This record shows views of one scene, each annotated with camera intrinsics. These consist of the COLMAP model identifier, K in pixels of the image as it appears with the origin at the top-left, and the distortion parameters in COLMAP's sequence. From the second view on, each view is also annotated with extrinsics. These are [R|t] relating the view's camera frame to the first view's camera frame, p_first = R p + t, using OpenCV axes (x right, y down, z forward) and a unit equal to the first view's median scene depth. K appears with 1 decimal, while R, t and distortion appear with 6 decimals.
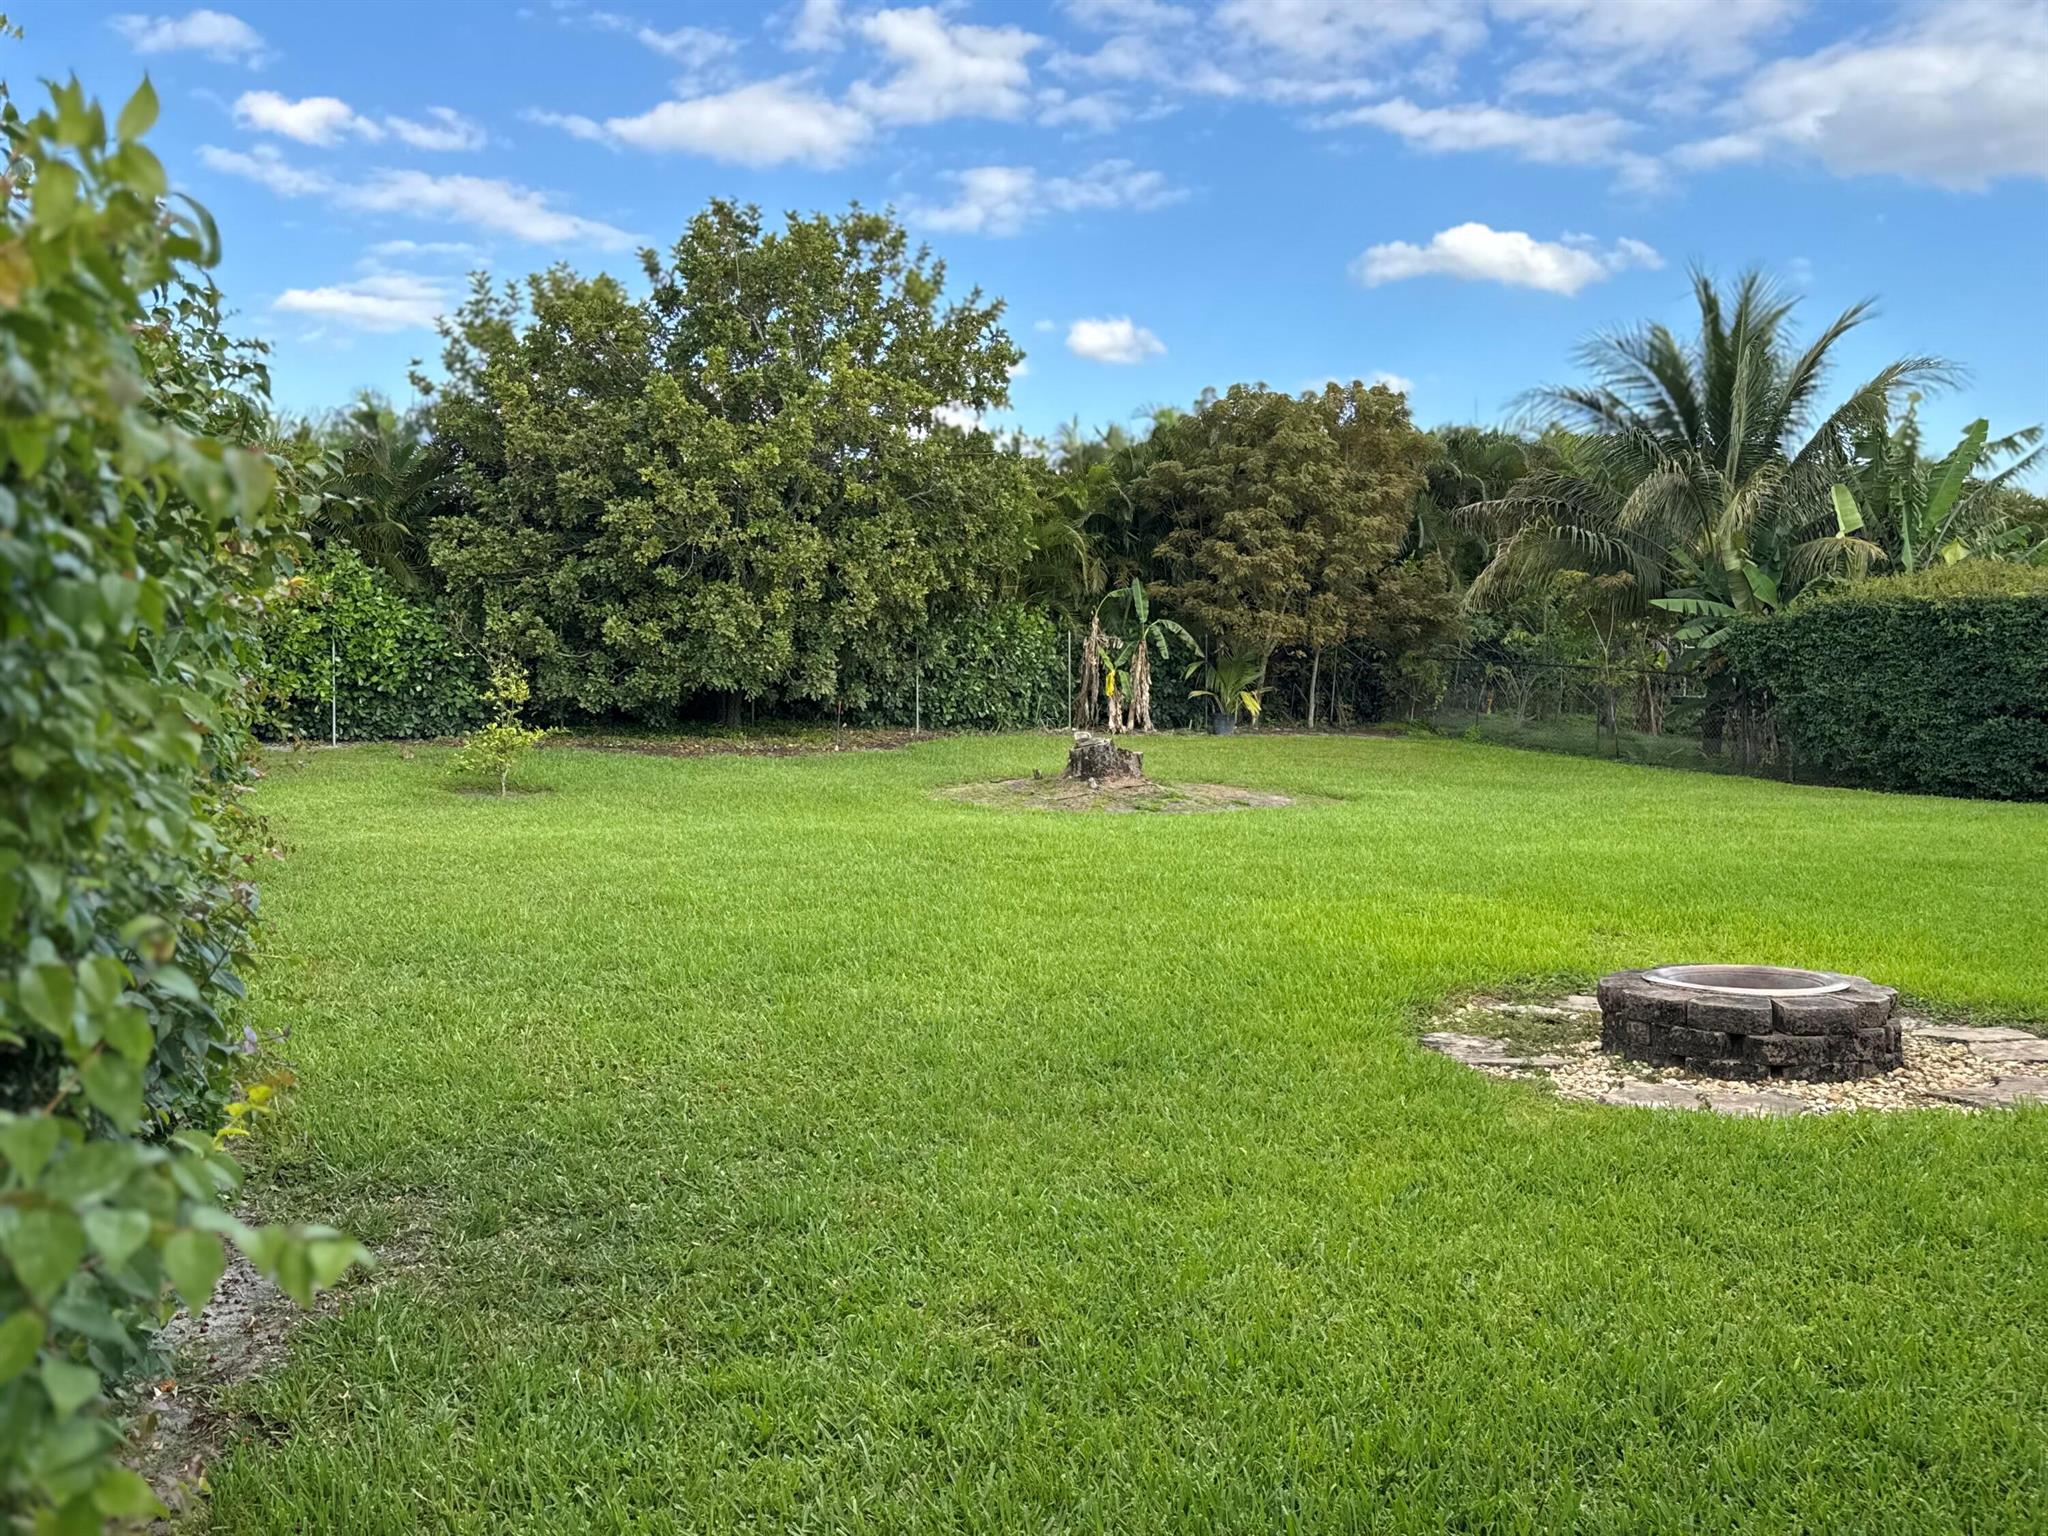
lens RADIAL K [[1682.0, 0, 1040.7], [0, 1682.0, 777.1], [0, 0, 1]] dist [0.097271, -0.155108]
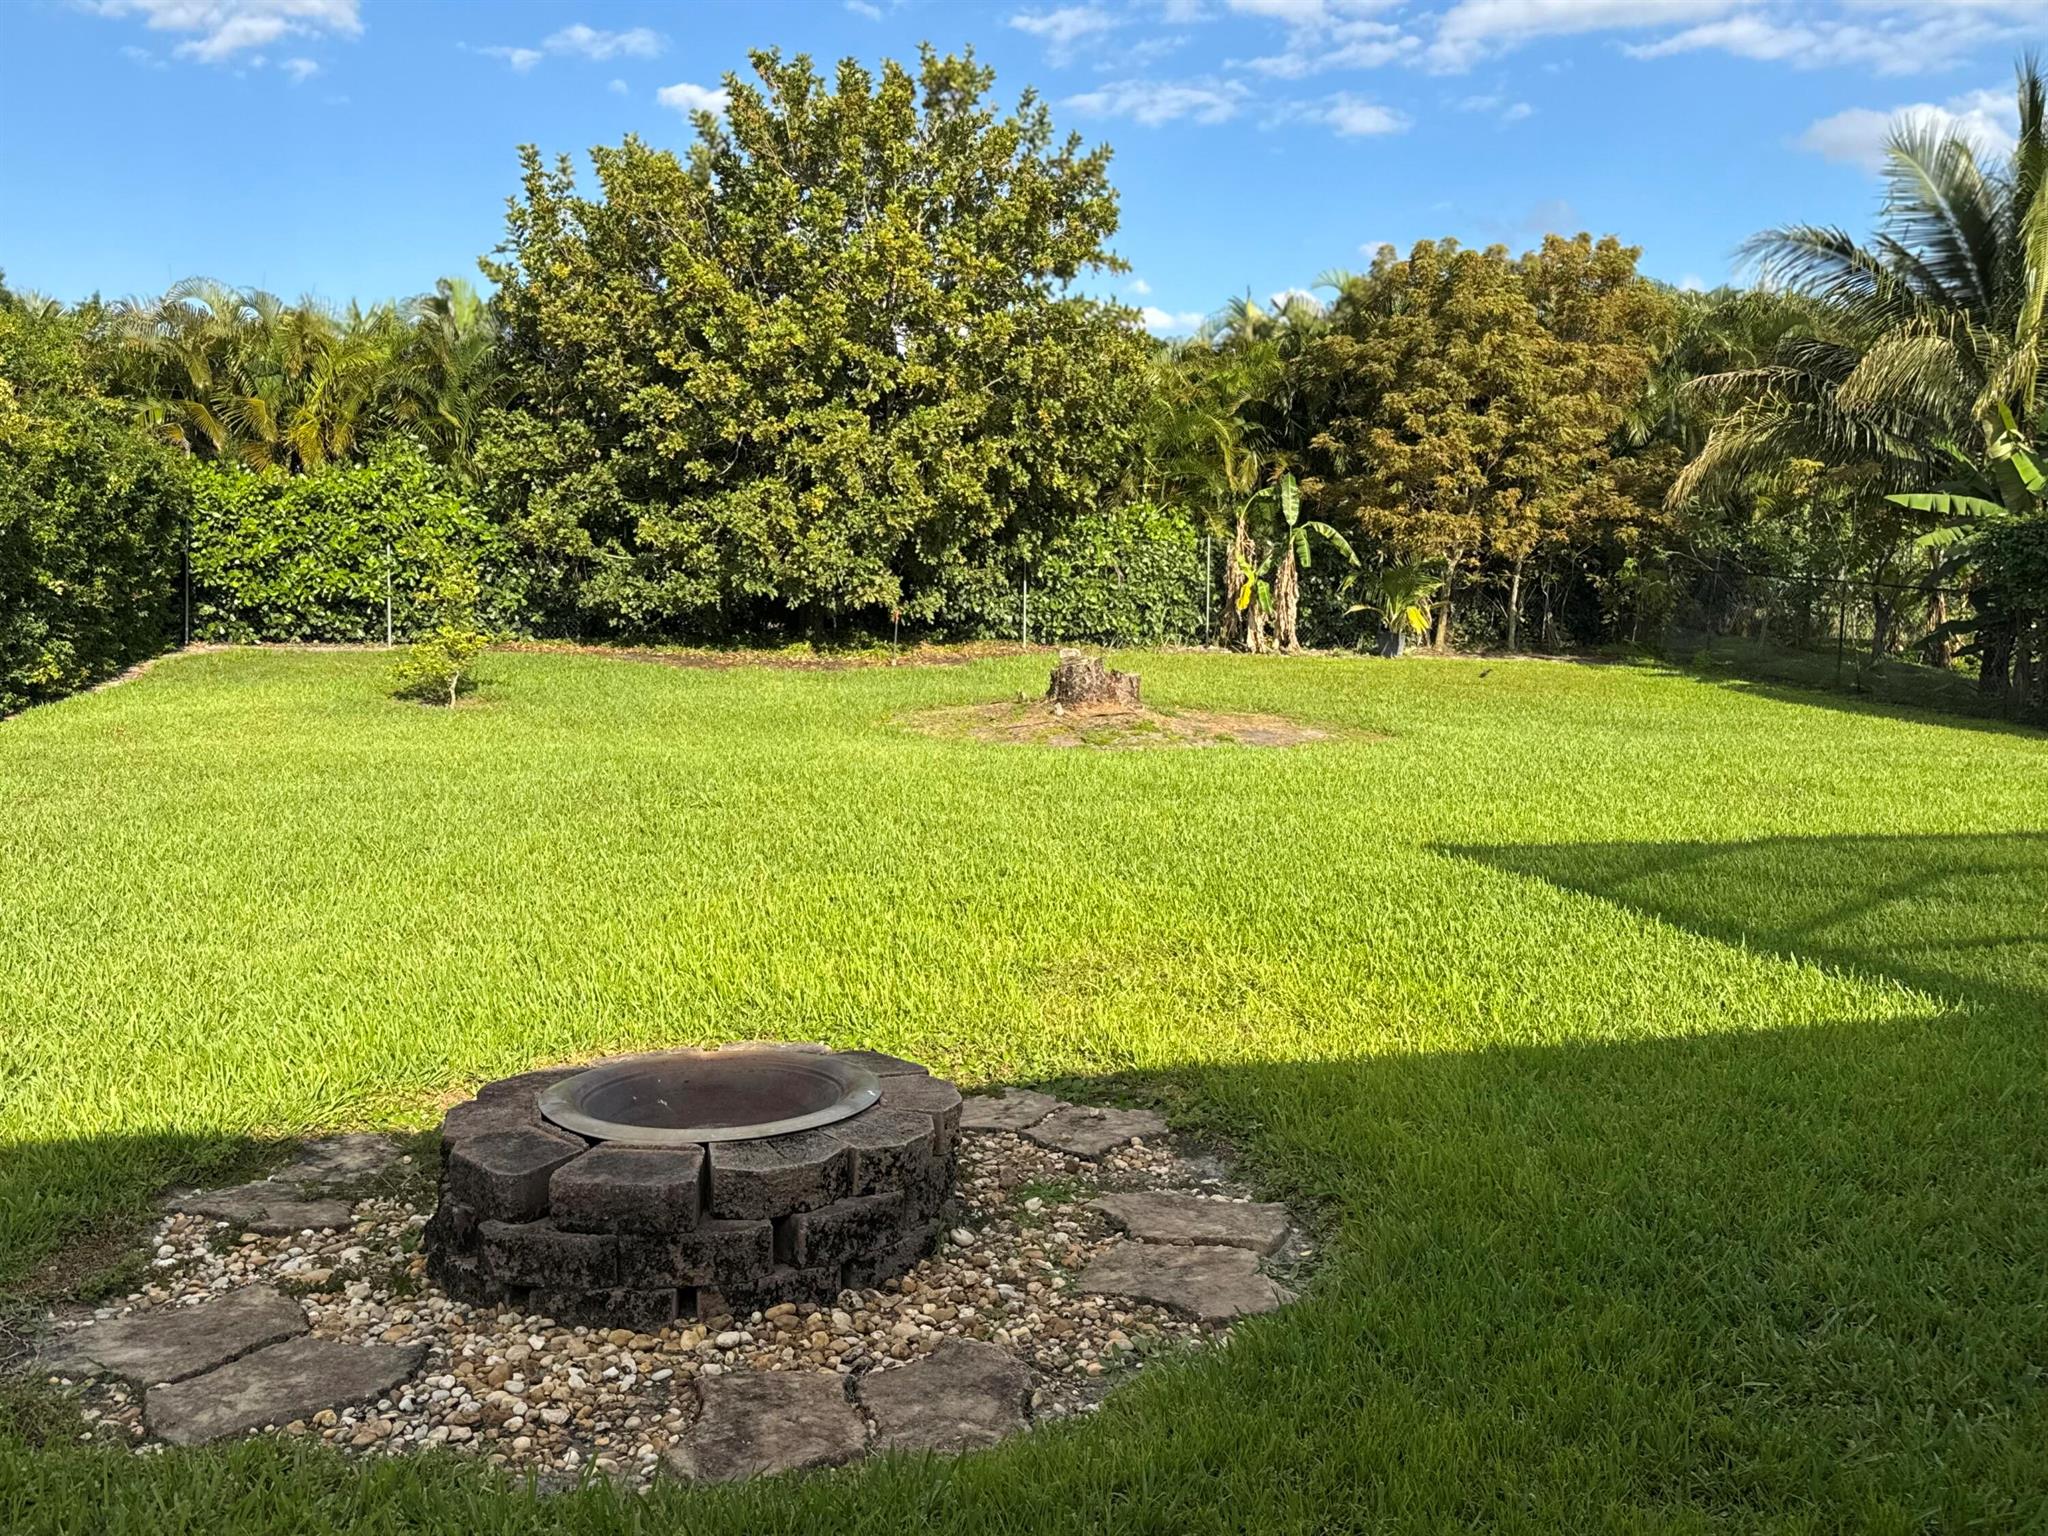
lens RADIAL K [[1682.0, 0, 1040.7], [0, 1682.0, 777.1], [0, 0, 1]] dist [0.097271, -0.155108]
pose [[0.966502, 0.039211, -0.253647, 0.165220], [-0.026743, 0.998267, 0.052418, -0.004563], [0.255263, -0.043879, 0.965876, 0.123739]]
